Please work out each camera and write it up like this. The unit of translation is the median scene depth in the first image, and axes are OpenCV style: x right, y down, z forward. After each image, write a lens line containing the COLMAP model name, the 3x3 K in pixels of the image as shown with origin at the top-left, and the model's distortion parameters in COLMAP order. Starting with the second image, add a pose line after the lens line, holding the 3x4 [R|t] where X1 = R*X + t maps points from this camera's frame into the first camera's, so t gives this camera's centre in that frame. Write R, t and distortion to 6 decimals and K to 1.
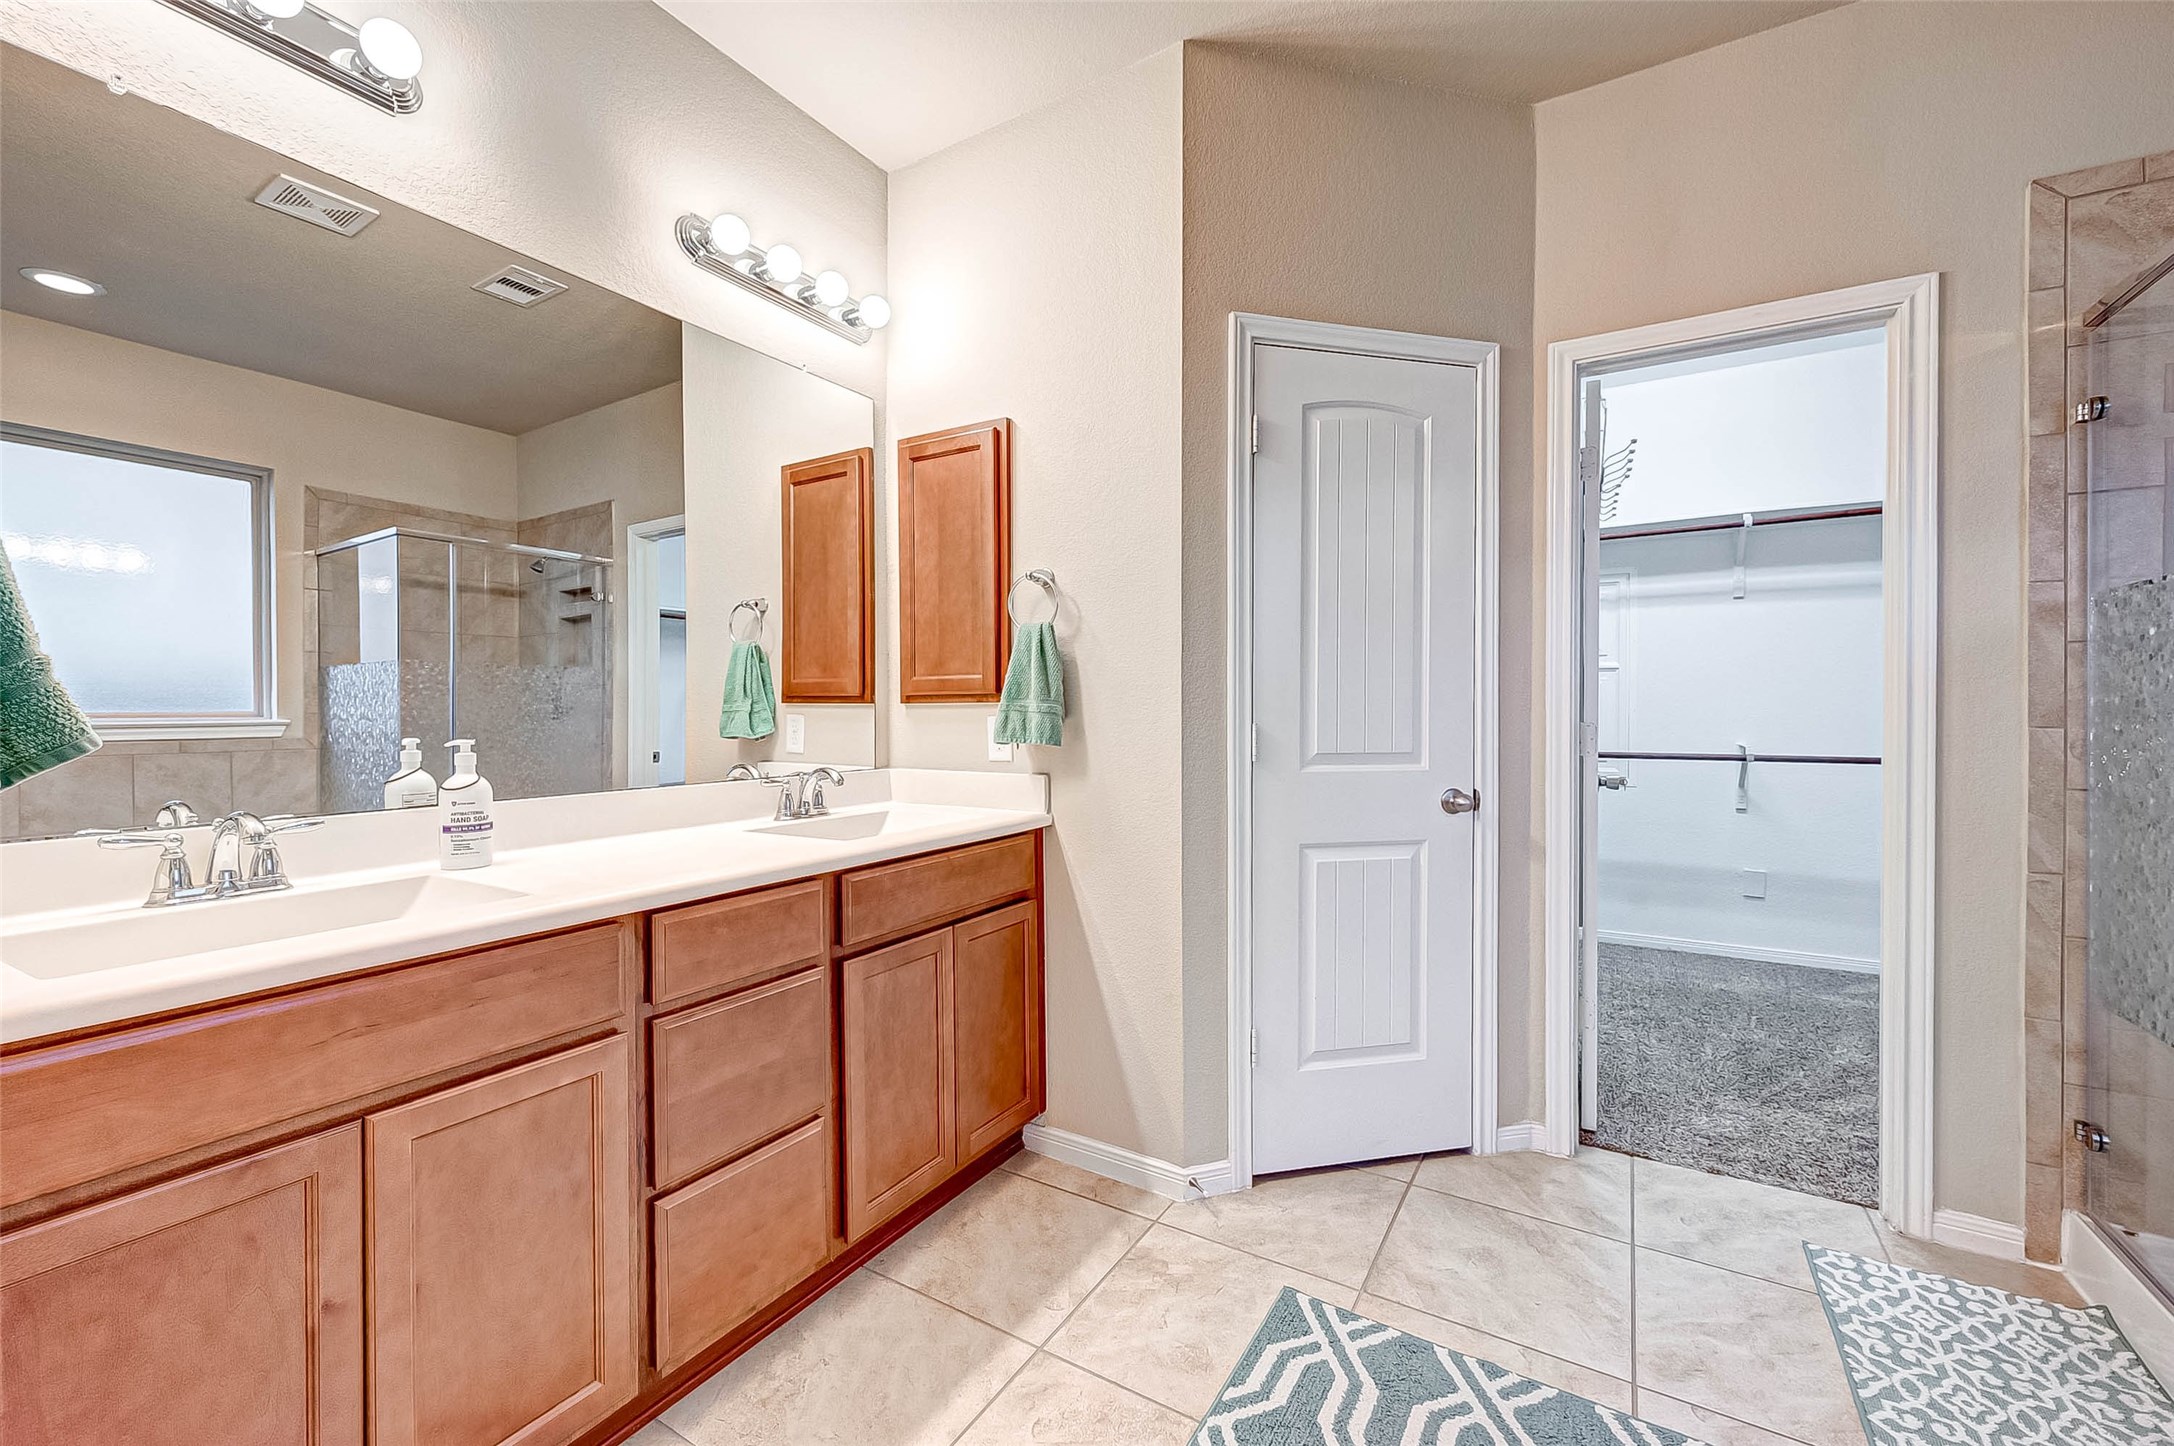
lens RADIAL K [[879.2, 0, 1077.2], [0, 879.2, 713.4], [0, 0, 1]] dist [0.003625, -0.000477]
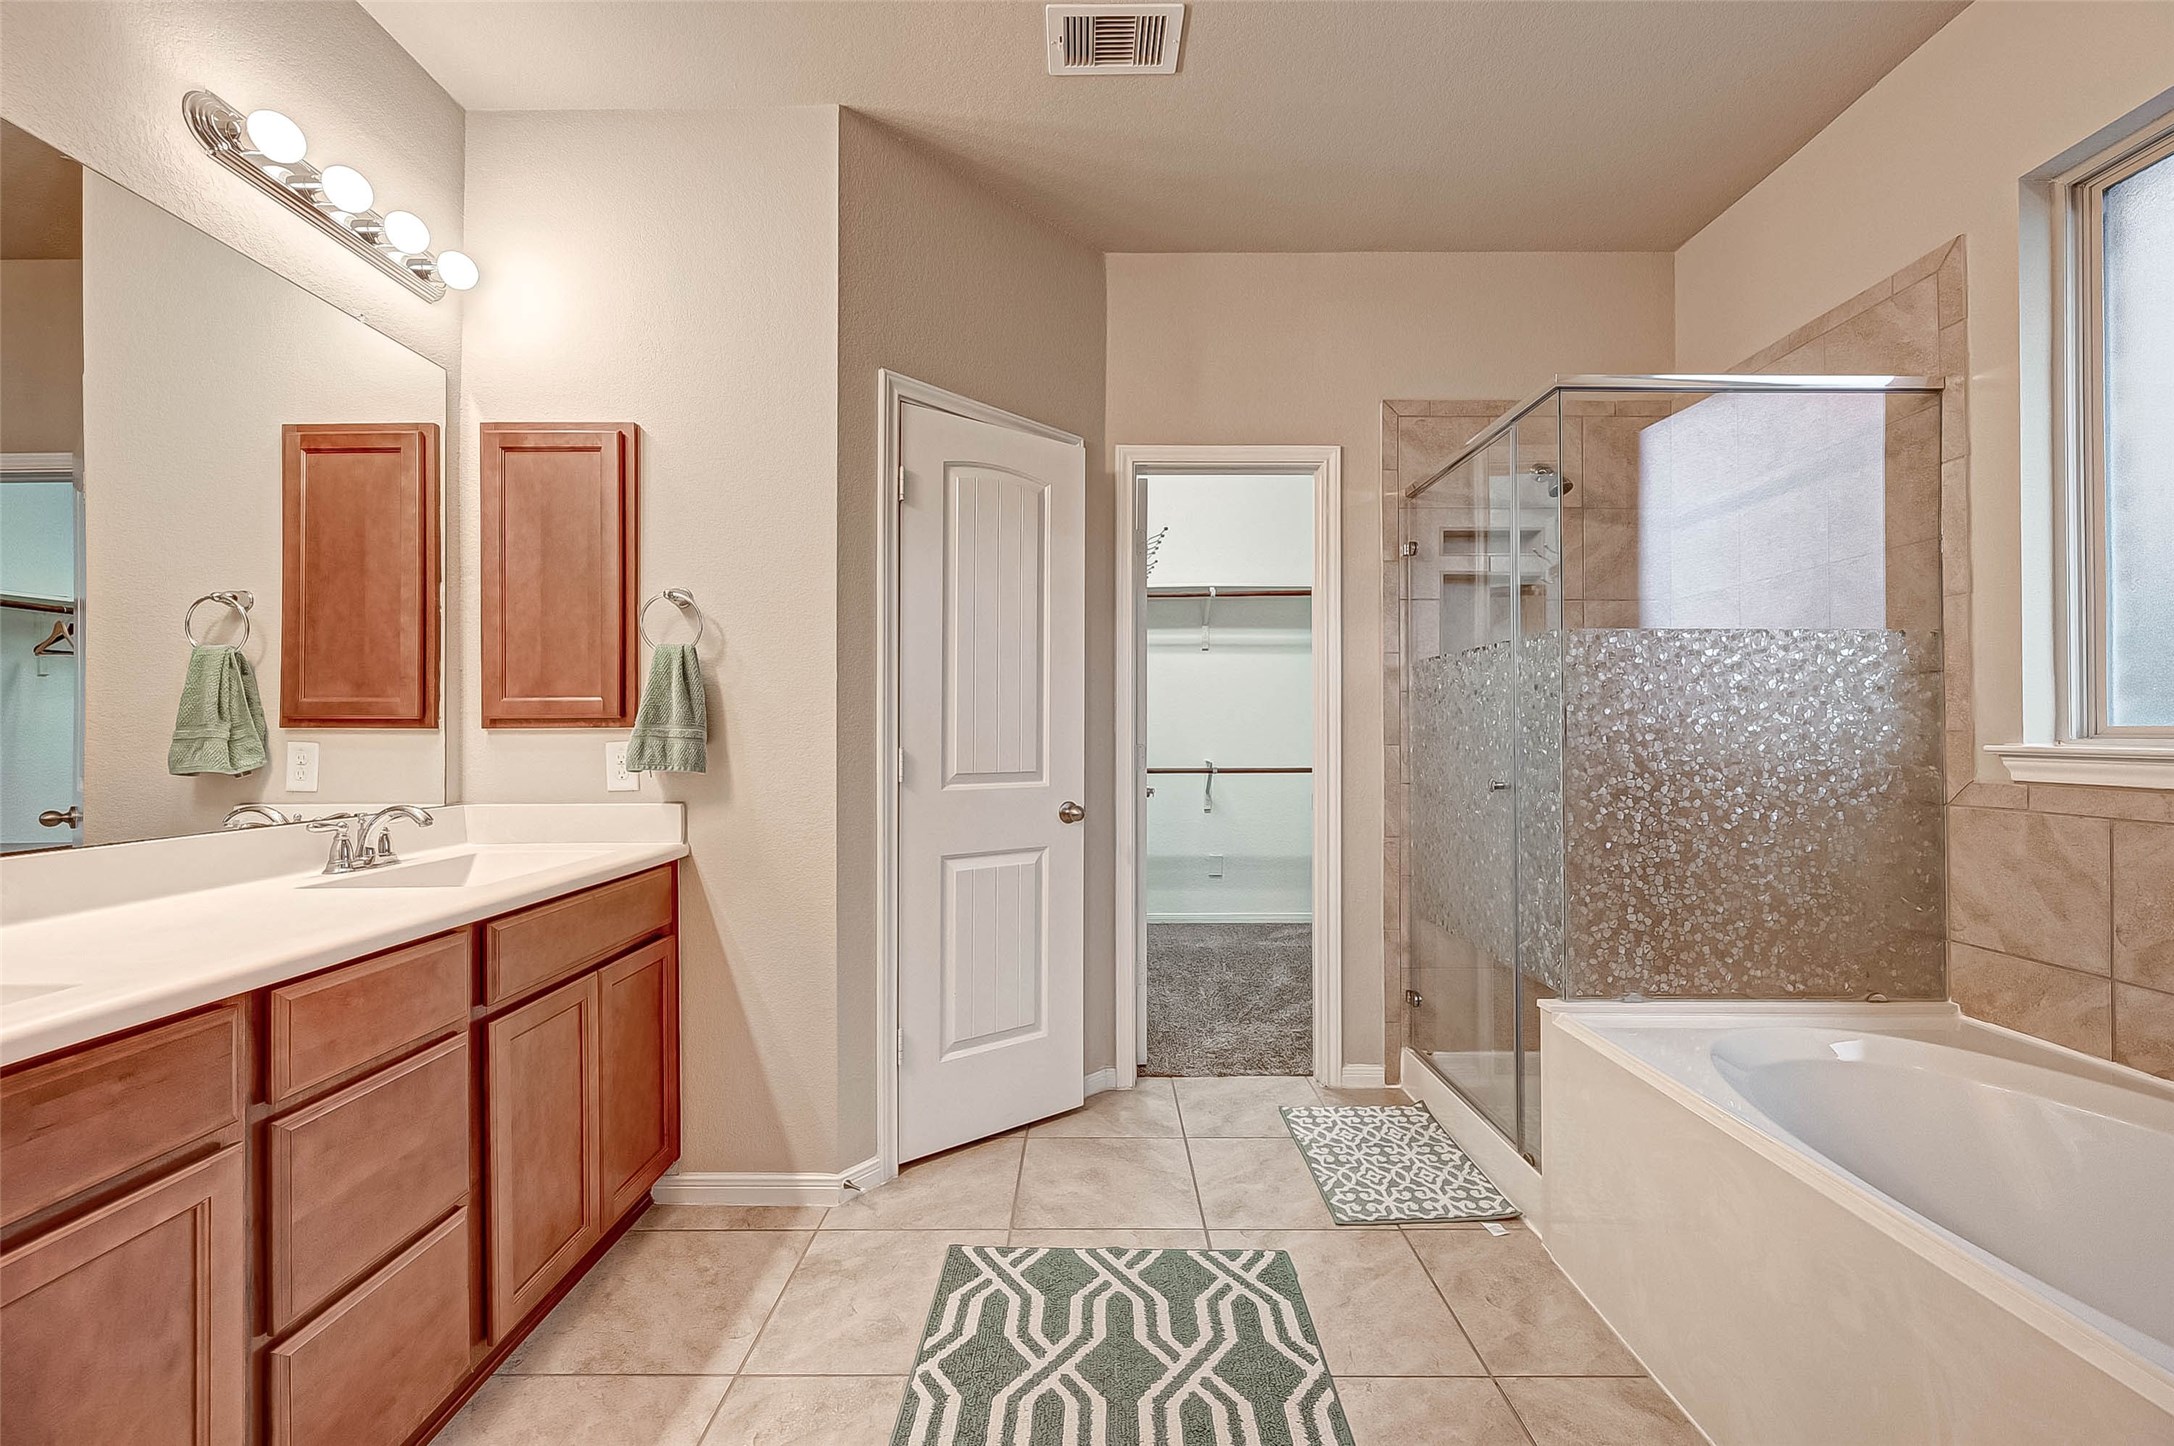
lens RADIAL K [[879.2, 0, 1089.2], [0, 879.2, 728.9], [0, 0, 1]] dist [0.003625, -0.000477]
pose [[0.850013, 0.001708, 0.526759, -0.184702], [0.004445, 0.999936, -0.010415, 0.000924], [-0.526743, 0.011194, 0.849951, -0.053765]]
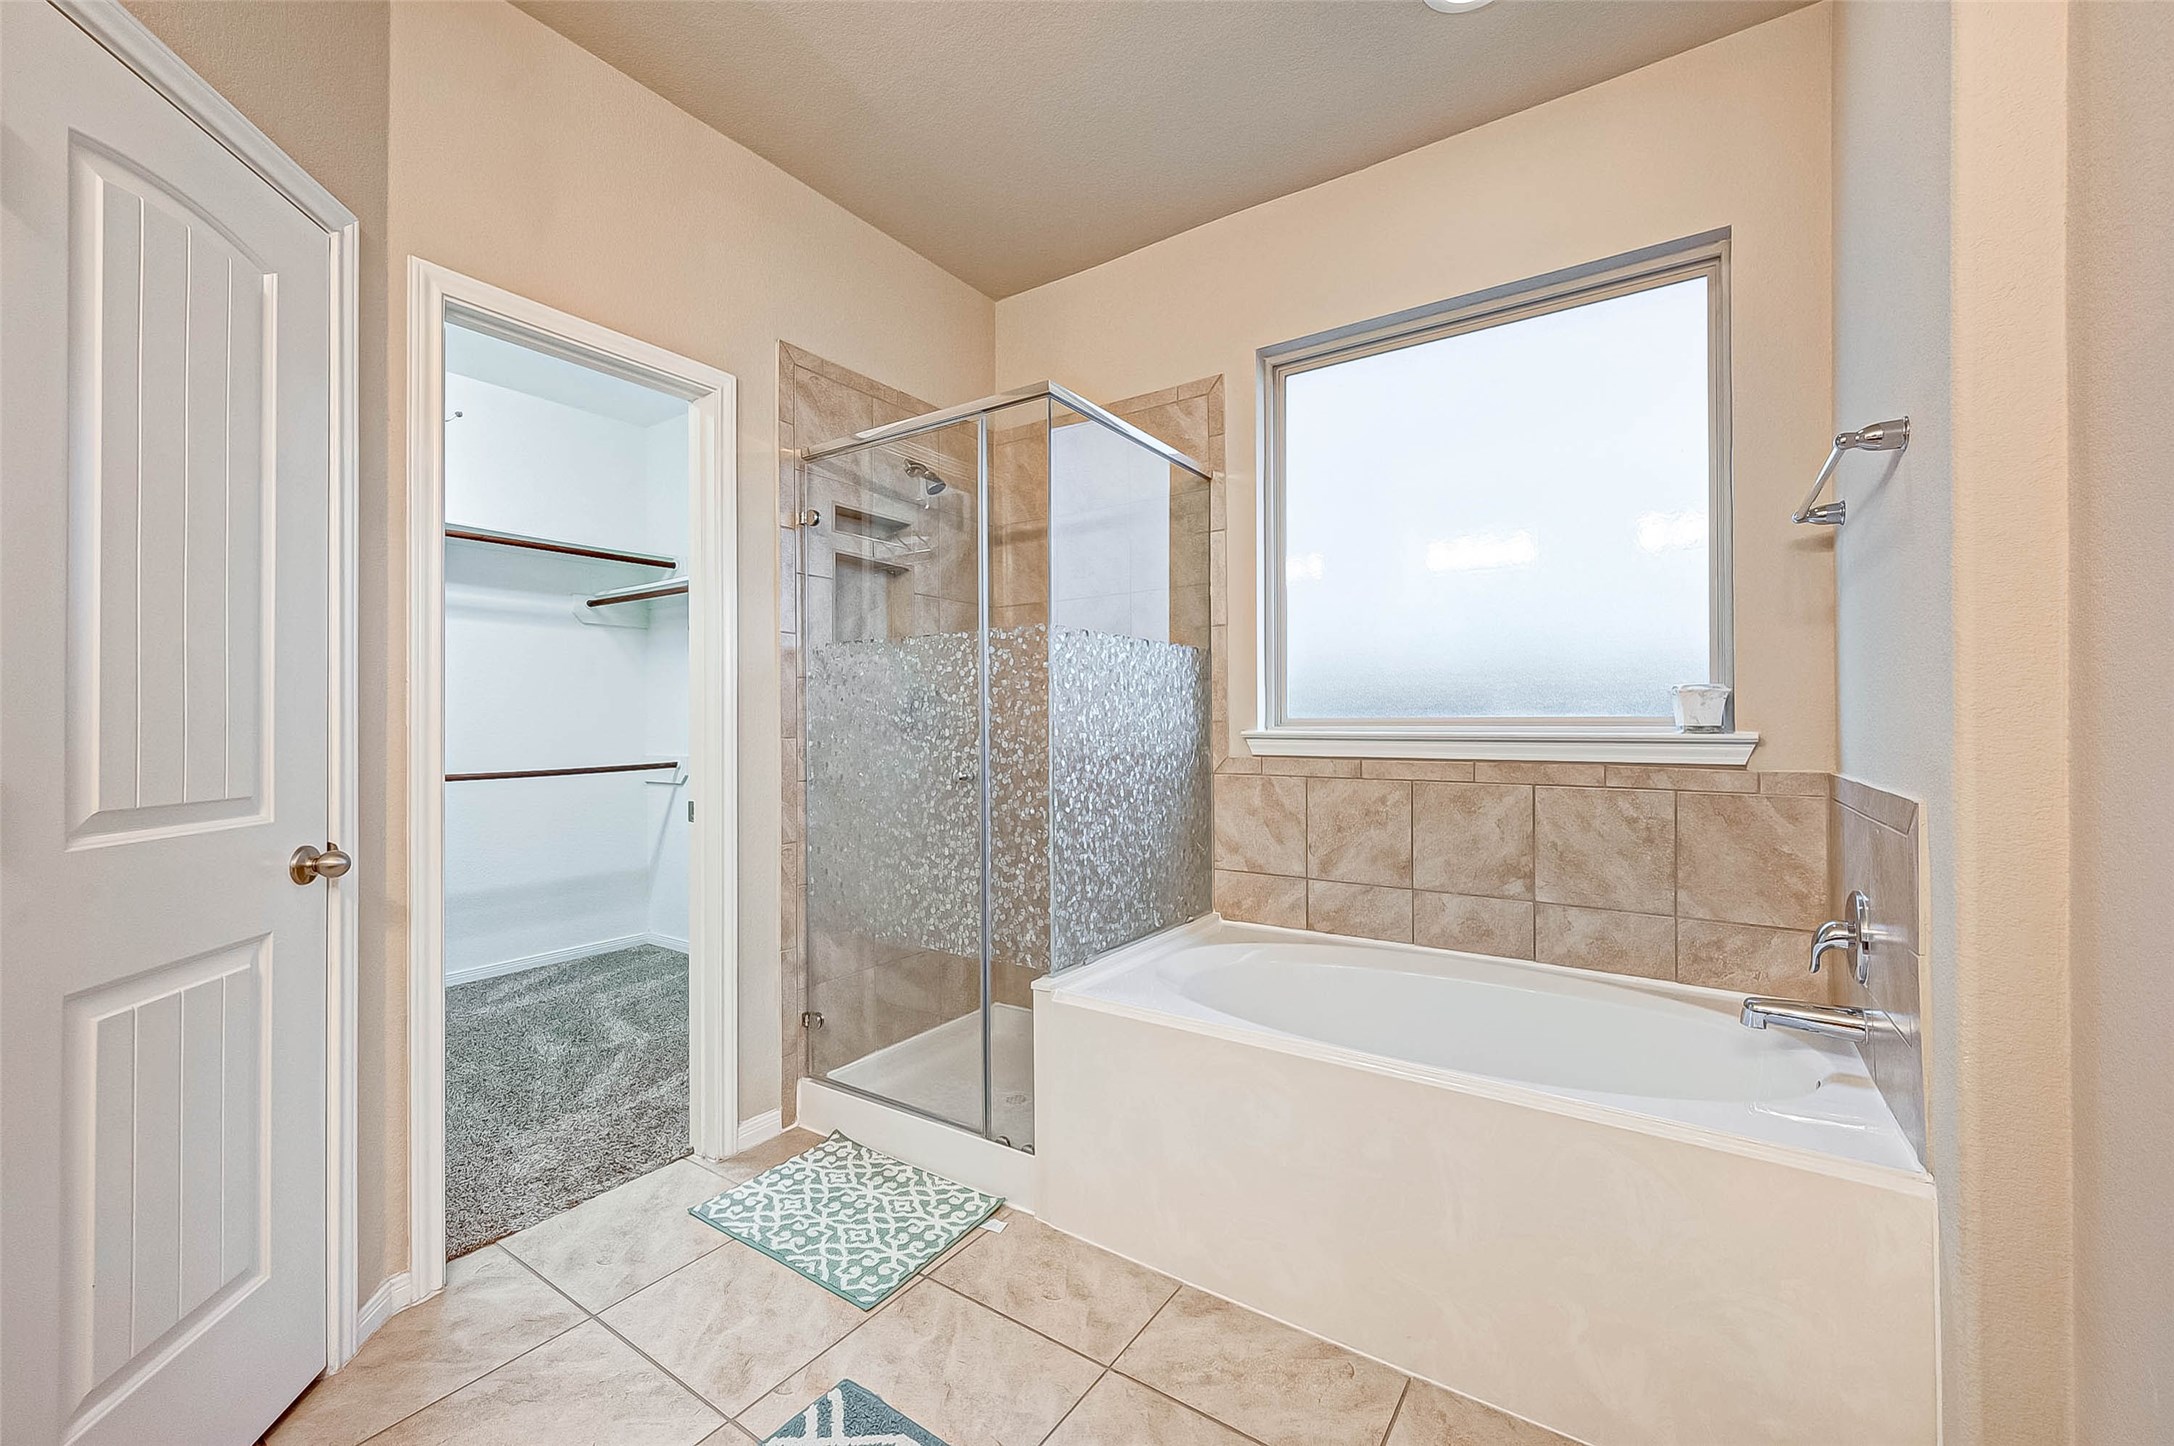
lens RADIAL K [[879.2, 0, 1106.2], [0, 879.2, 724.7], [0, 0, 1]] dist [0.003625, -0.000477]
pose [[0.038031, -0.000750, 0.999276, -0.248658], [0.012131, 0.999926, 0.000289, 0.000320], [-0.999203, 0.012111, 0.038038, 0.420125]]
